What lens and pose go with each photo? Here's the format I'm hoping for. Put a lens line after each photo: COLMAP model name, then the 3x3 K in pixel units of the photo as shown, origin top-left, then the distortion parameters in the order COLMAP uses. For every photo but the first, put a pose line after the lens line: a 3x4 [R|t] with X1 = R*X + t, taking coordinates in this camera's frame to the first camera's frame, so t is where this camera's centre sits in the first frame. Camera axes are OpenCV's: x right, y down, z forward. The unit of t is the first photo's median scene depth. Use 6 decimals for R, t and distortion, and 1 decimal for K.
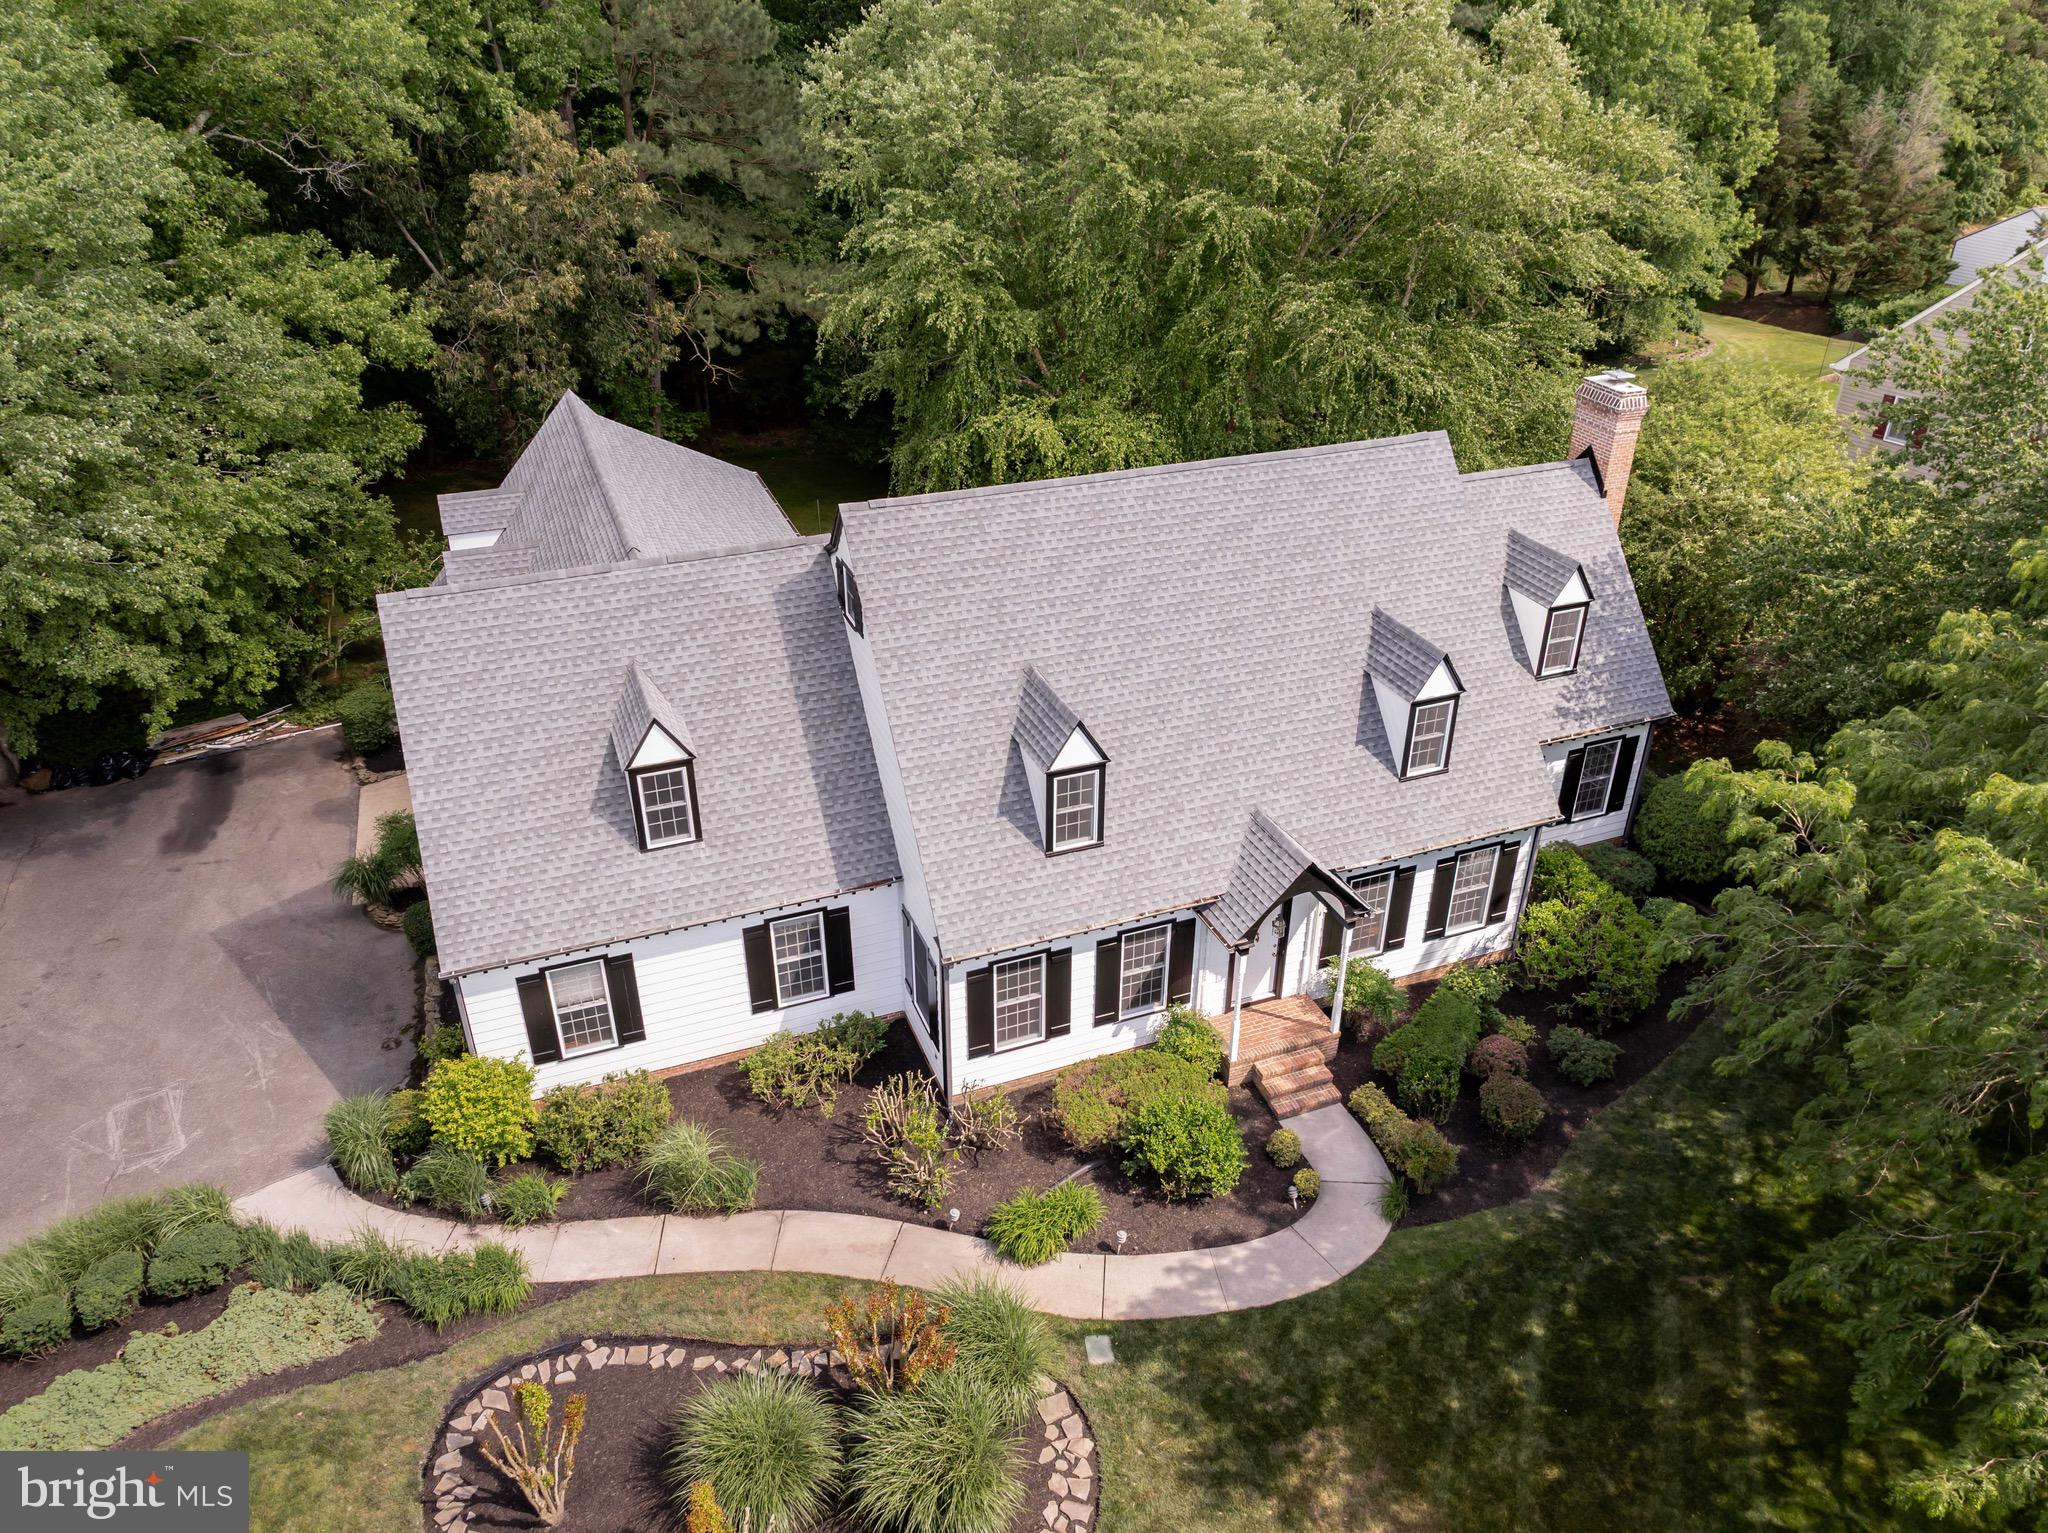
lens RADIAL K [[1424.5, 0, 1024.0], [0, 1424.5, 766.5], [0, 0, 1]] dist [-0.020455, -0.004041]
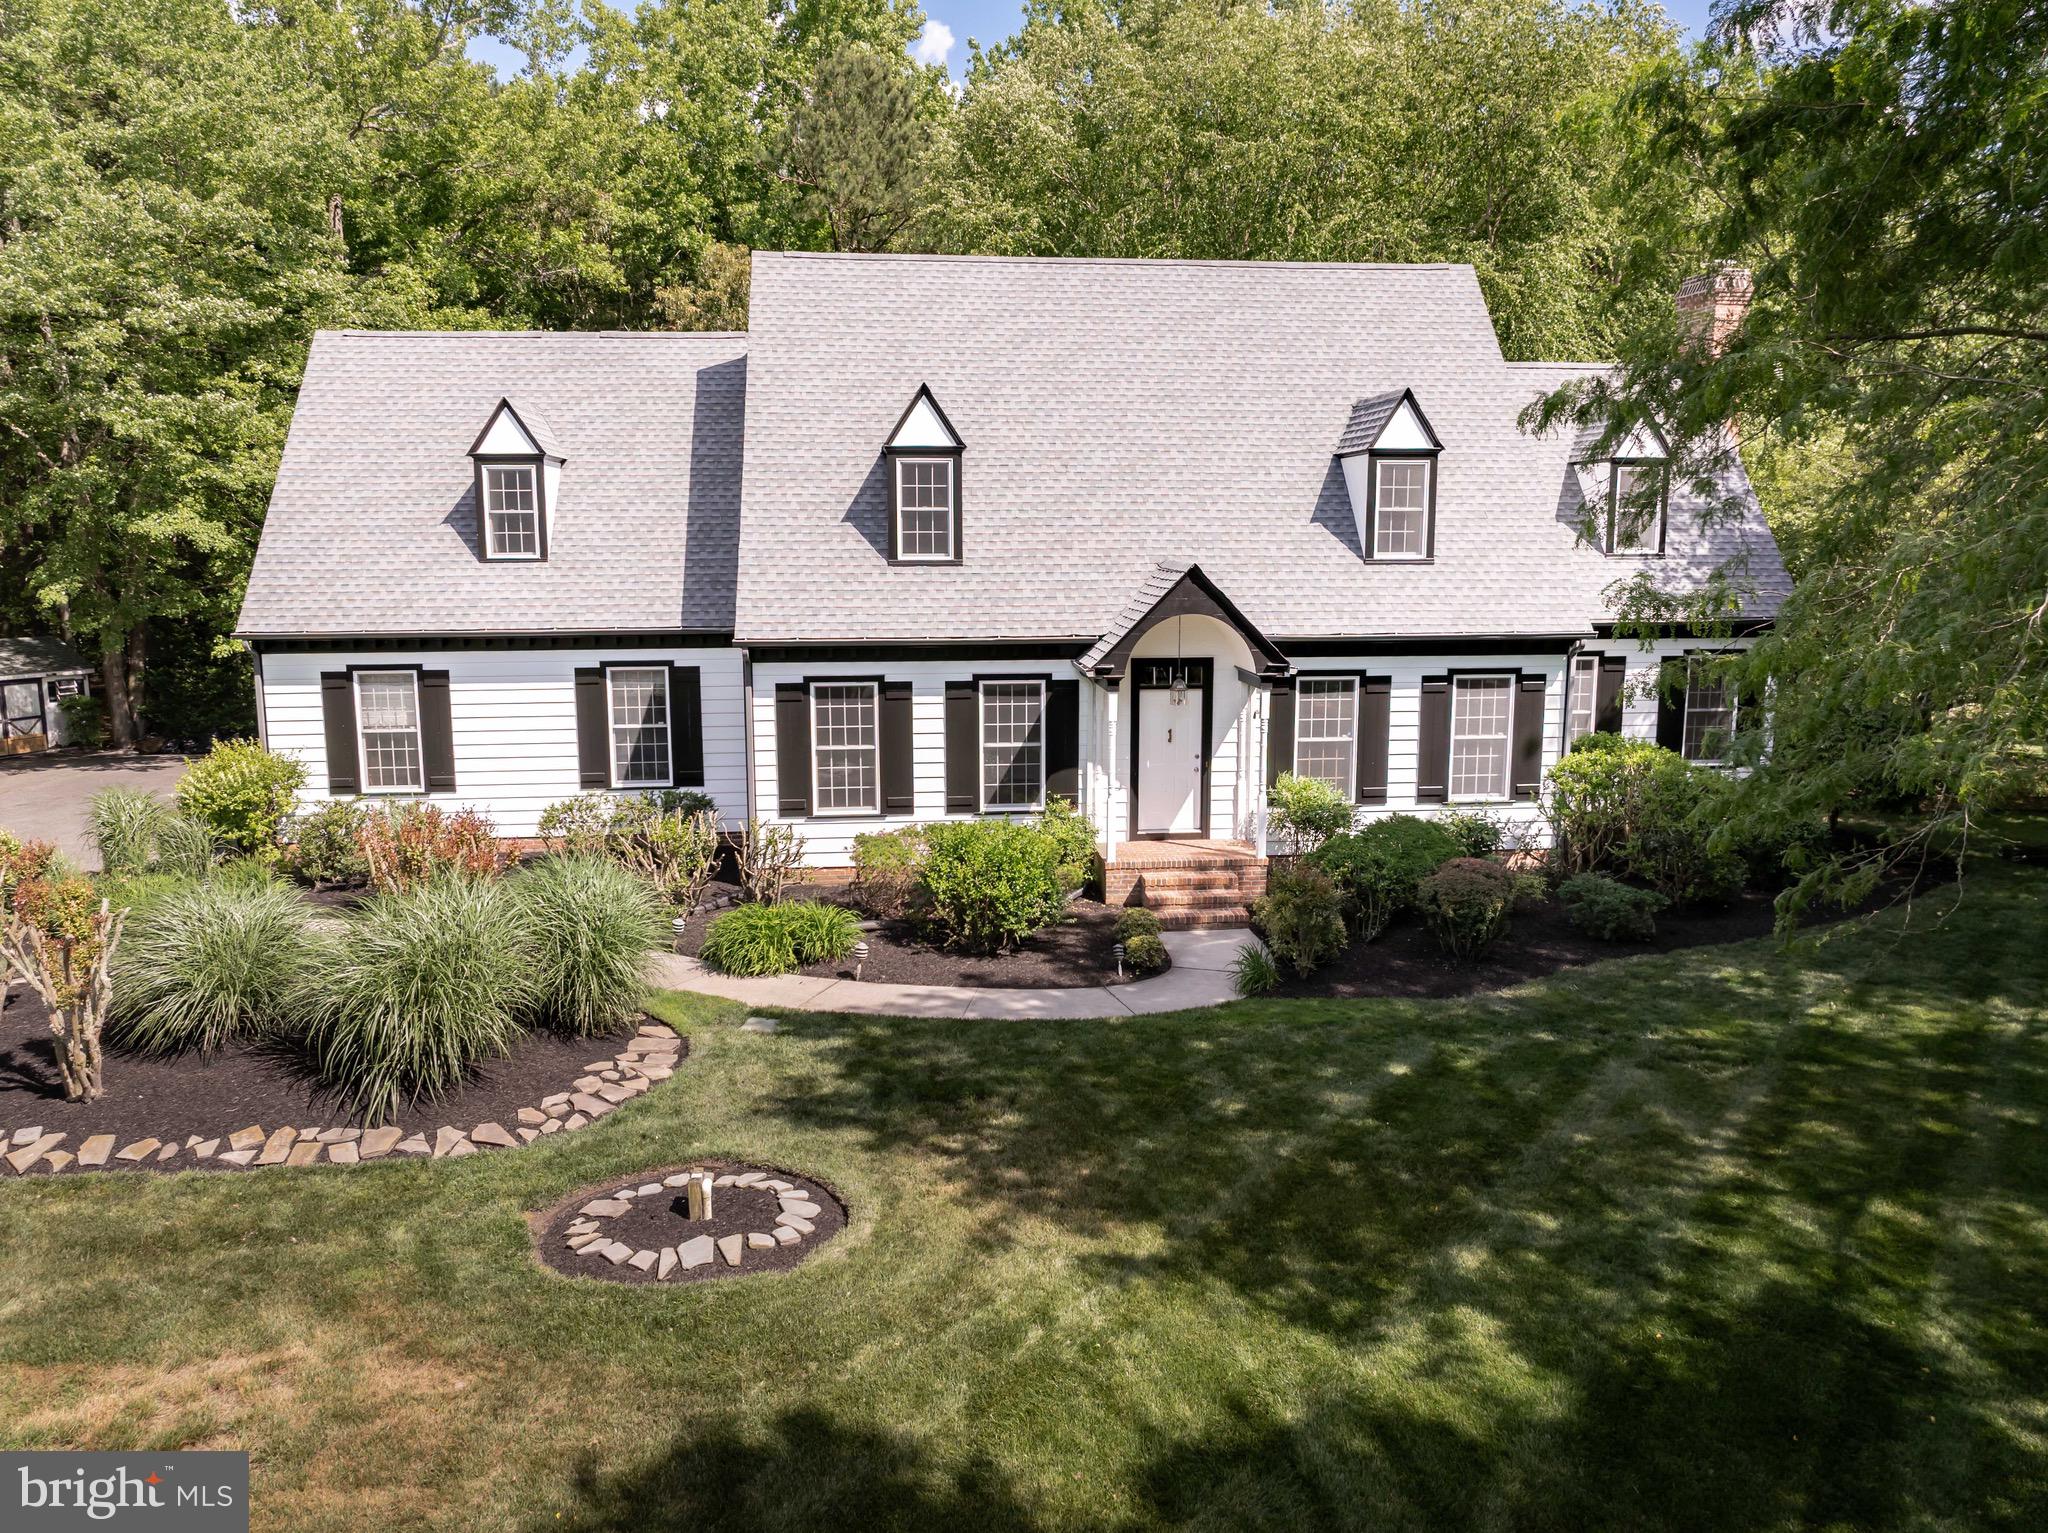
lens RADIAL K [[1444.4, 0, 1030.2], [0, 1444.4, 769.3], [0, 0, 1]] dist [-0.027337, 0.005192]
pose [[0.965043, 0.042591, -0.258607, 0.315296], [-0.128722, 0.936526, -0.326113, 0.434348], [0.228302, 0.348001, 0.909271, 0.271304]]
